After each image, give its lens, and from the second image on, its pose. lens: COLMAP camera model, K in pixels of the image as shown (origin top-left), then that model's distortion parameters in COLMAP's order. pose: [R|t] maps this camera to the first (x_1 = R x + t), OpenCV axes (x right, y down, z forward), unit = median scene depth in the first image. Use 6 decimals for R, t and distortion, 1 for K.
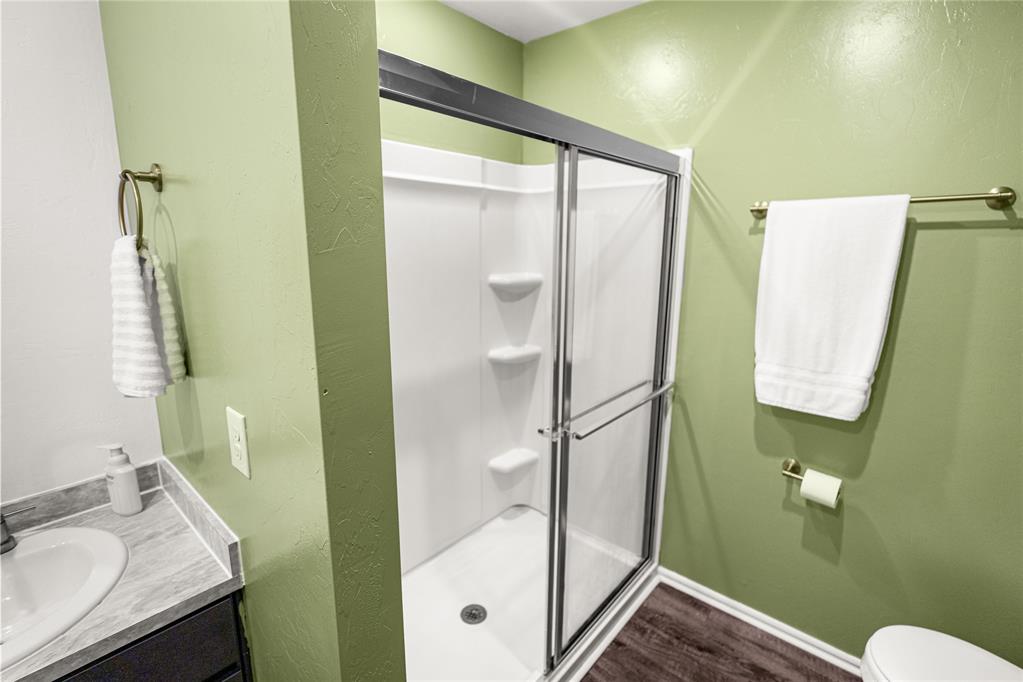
lens RADIAL K [[466.8, 0, 509.6], [0, 466.8, 335.9], [0, 0, 1]] dist [-0.008780, 0.001997]
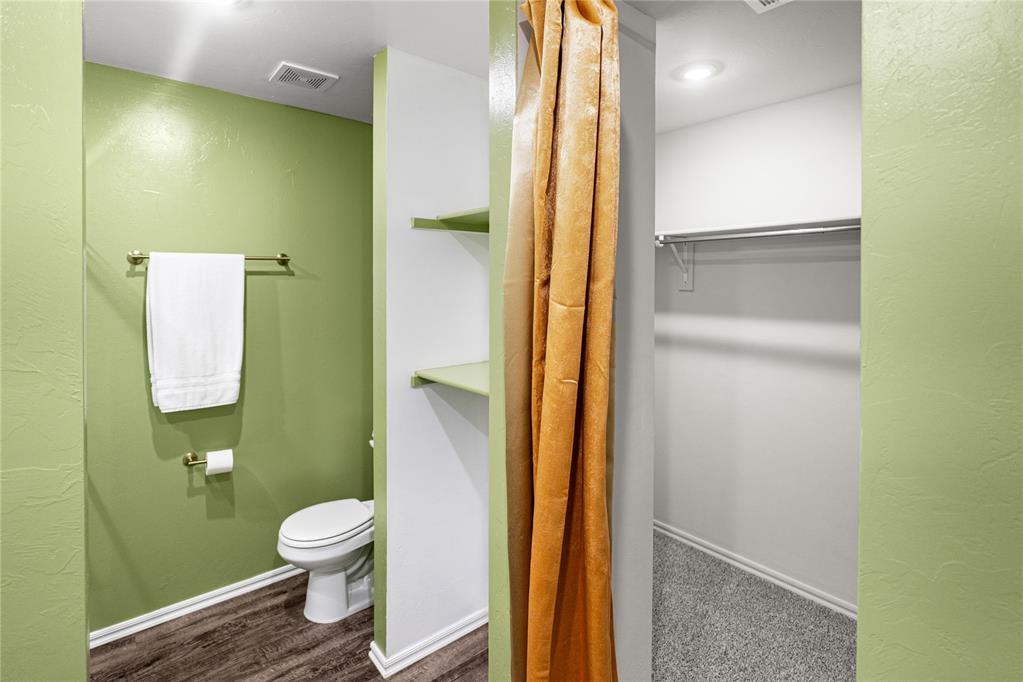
lens RADIAL K [[488.3, 0, 505.9], [0, 488.3, 292.7], [0, 0, 1]] dist [0.000312, 0.000894]
pose [[0.159307, -0.024843, 0.986916, -0.631358], [0.191377, 0.981497, -0.006185, 0.014752], [-0.968502, 0.189859, 0.161114, -0.138347]]
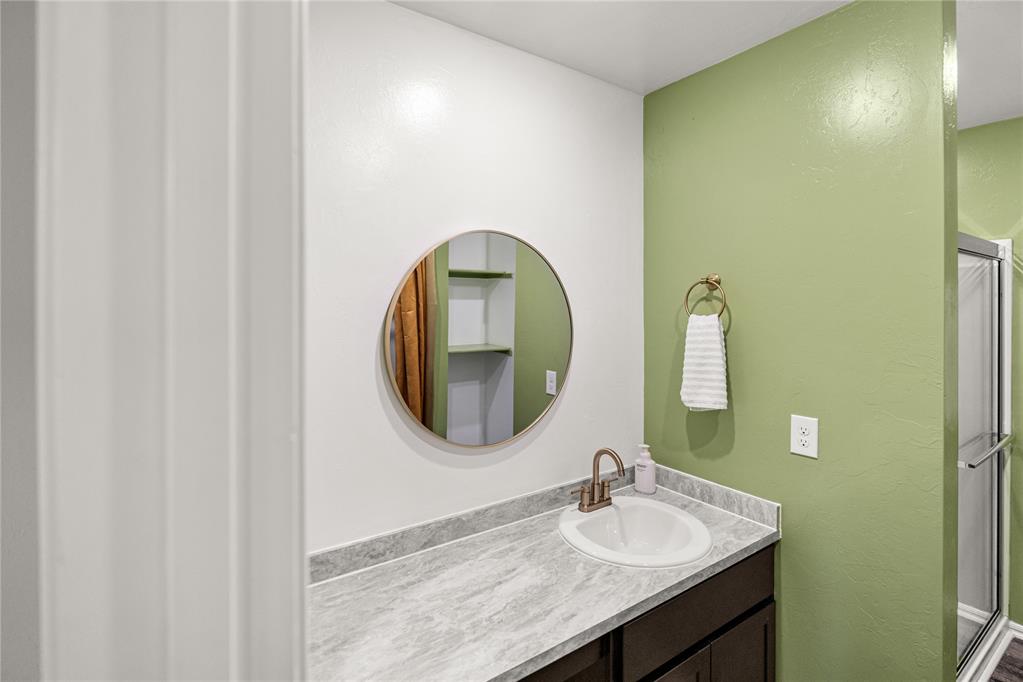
lens RADIAL K [[466.8, 0, 523.2], [0, 466.8, 316.3], [0, 0, 1]] dist [-0.008780, 0.001997]
pose [[0.969236, -0.007996, -0.246002, -0.670930], [-0.038598, 0.982168, -0.183999, 0.089421], [0.243087, 0.187834, 0.951644, -0.526413]]
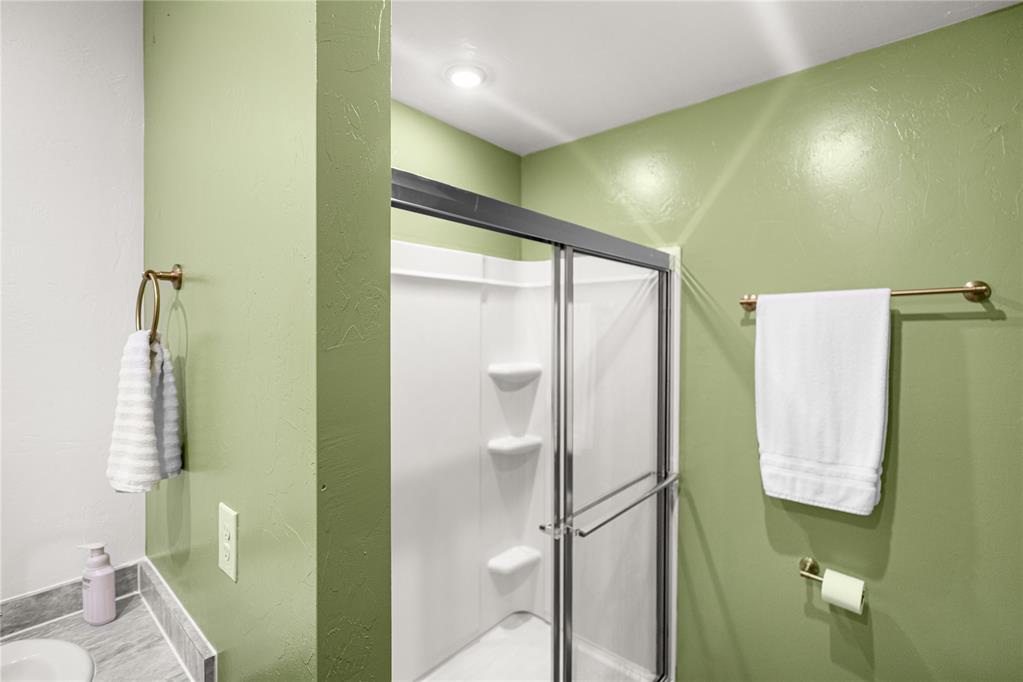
lens RADIAL K [[466.8, 0, 509.2], [0, 466.8, 336.6], [0, 0, 1]] dist [-0.008780, 0.001997]
pose [[0.999995, -0.003214, -0.000325, 0.000095], [0.003098, 0.982768, -0.184817, -0.004789], [0.000914, 0.184815, 0.982773, -0.013274]]
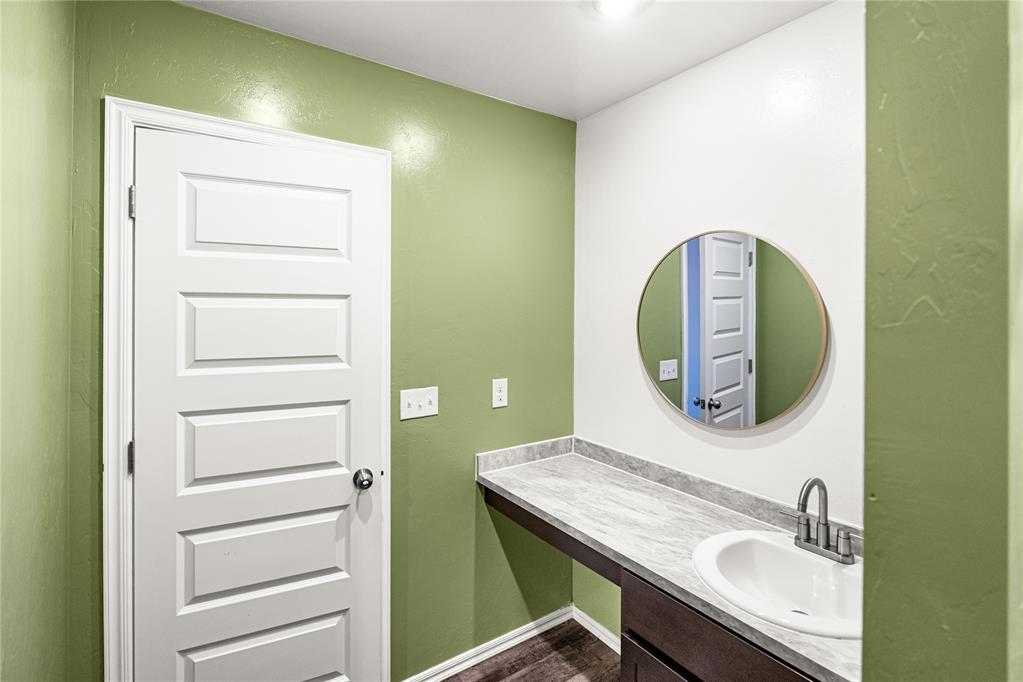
lens RADIAL K [[466.8, 0, 499.7], [0, 466.8, 304.5], [0, 0, 1]] dist [-0.008780, 0.001997]
pose [[-0.243968, -0.012801, -0.969699, 0.235366], [-0.199017, 0.979292, 0.037144, -0.046039], [0.949143, 0.202048, -0.241463, 0.220980]]
